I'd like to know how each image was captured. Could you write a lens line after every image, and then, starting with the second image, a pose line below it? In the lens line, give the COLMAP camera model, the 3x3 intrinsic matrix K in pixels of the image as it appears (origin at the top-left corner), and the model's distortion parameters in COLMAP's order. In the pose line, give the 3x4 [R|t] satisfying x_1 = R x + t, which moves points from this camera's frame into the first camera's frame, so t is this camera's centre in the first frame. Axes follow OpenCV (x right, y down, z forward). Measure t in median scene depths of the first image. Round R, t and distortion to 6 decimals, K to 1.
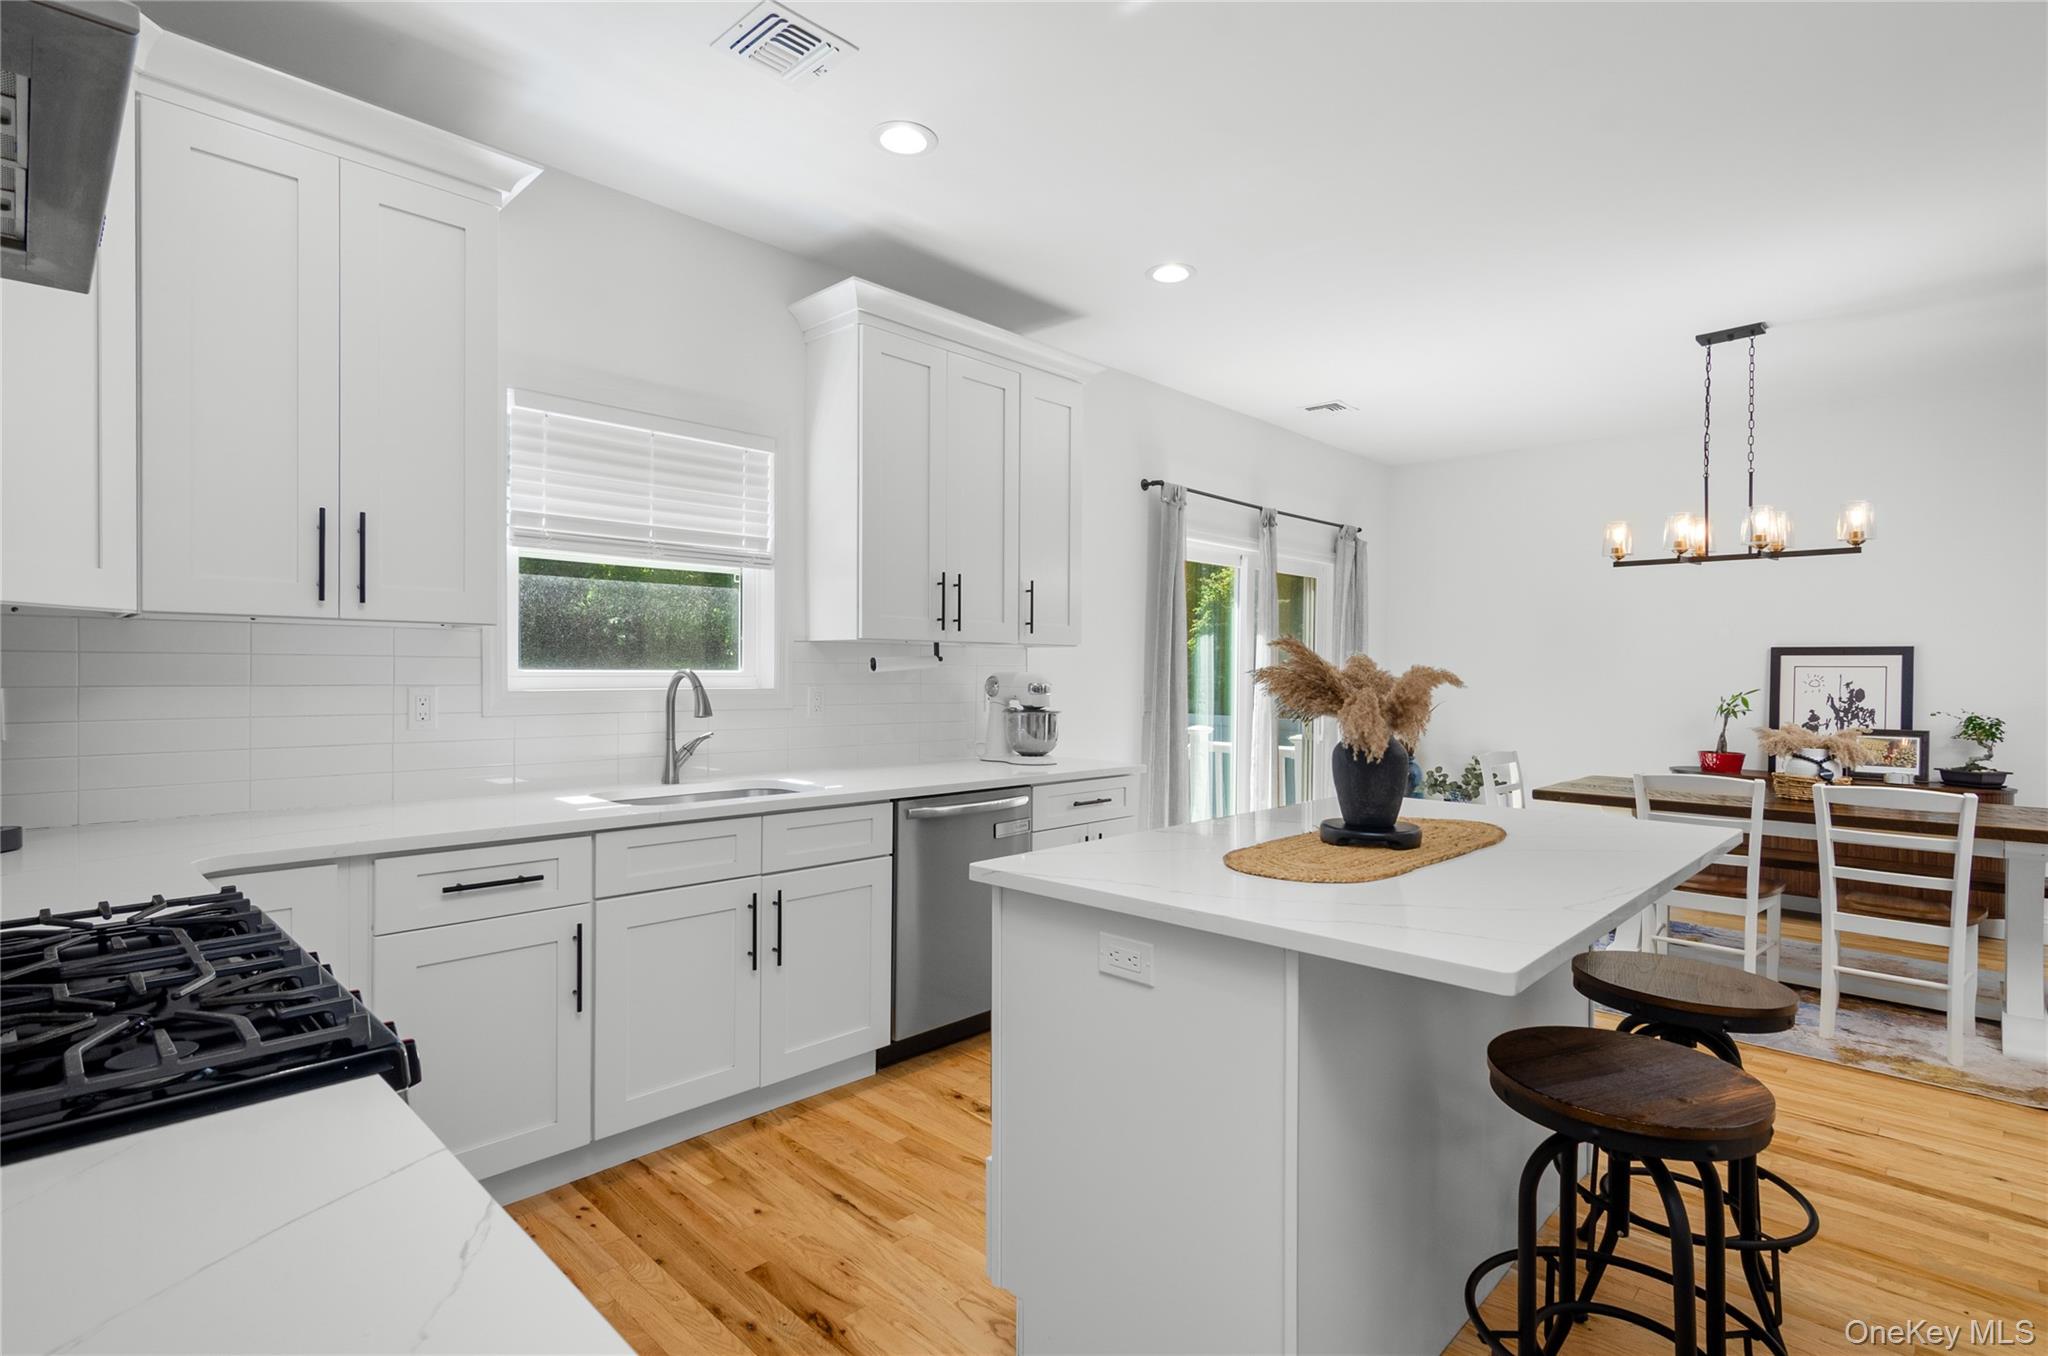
lens RADIAL K [[984.2, 0, 1030.9], [0, 984.2, 681.7], [0, 0, 1]] dist [-0.004632, 0.001881]
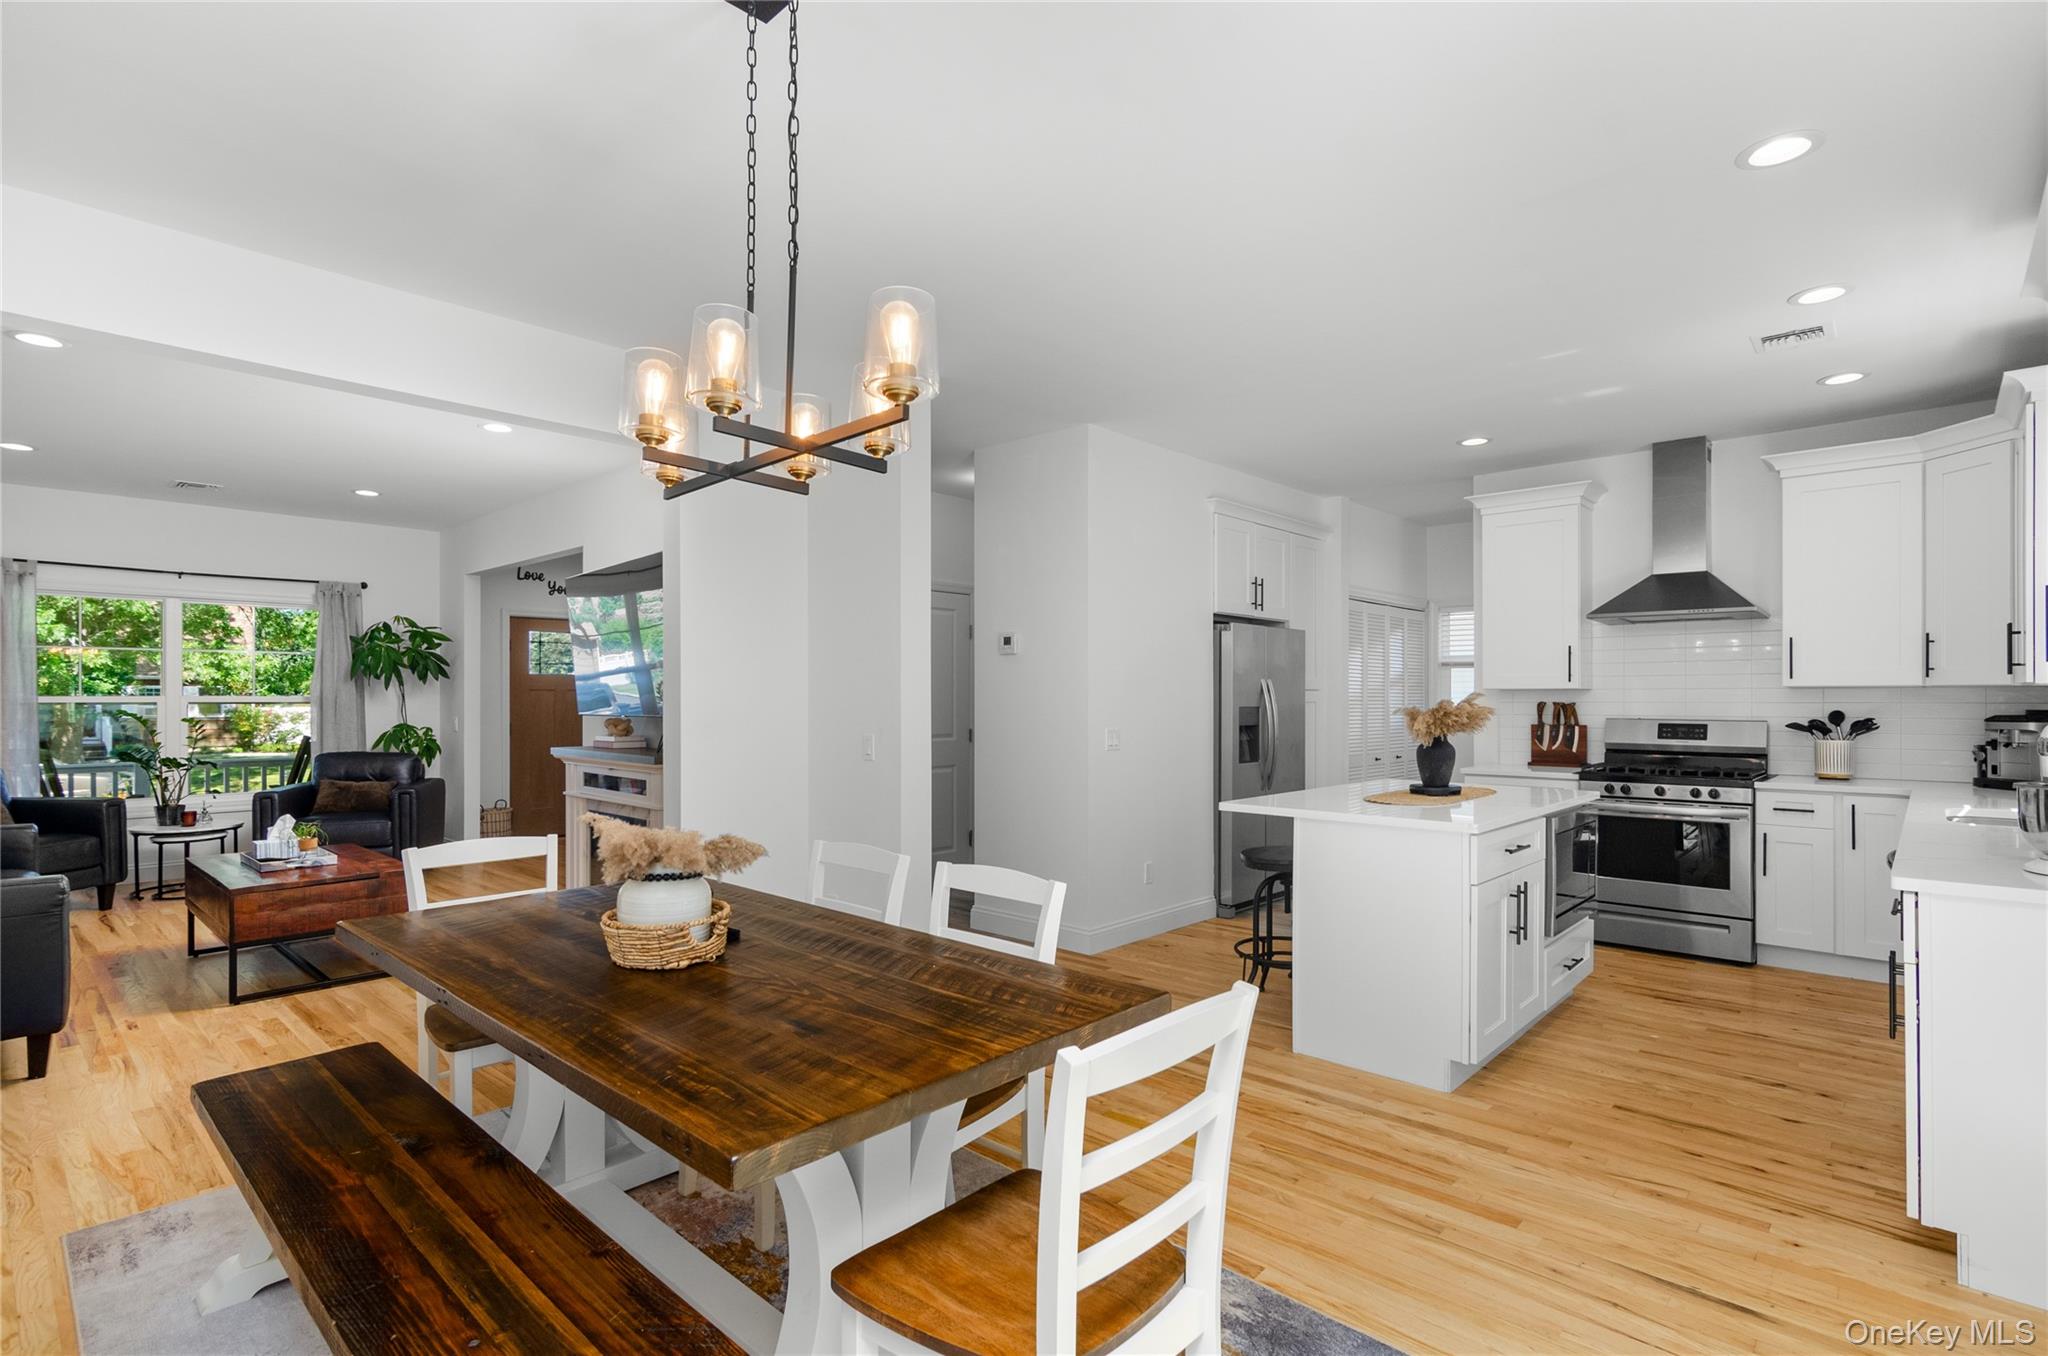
lens RADIAL K [[984.2, 0, 1022.3], [0, 984.2, 699.4], [0, 0, 1]] dist [-0.004632, 0.001881]
pose [[-0.999654, -0.008039, -0.025028, 0.526571], [-0.008316, 0.999905, 0.010996, -0.018951], [0.024937, 0.011200, -0.999626, 1.266333]]
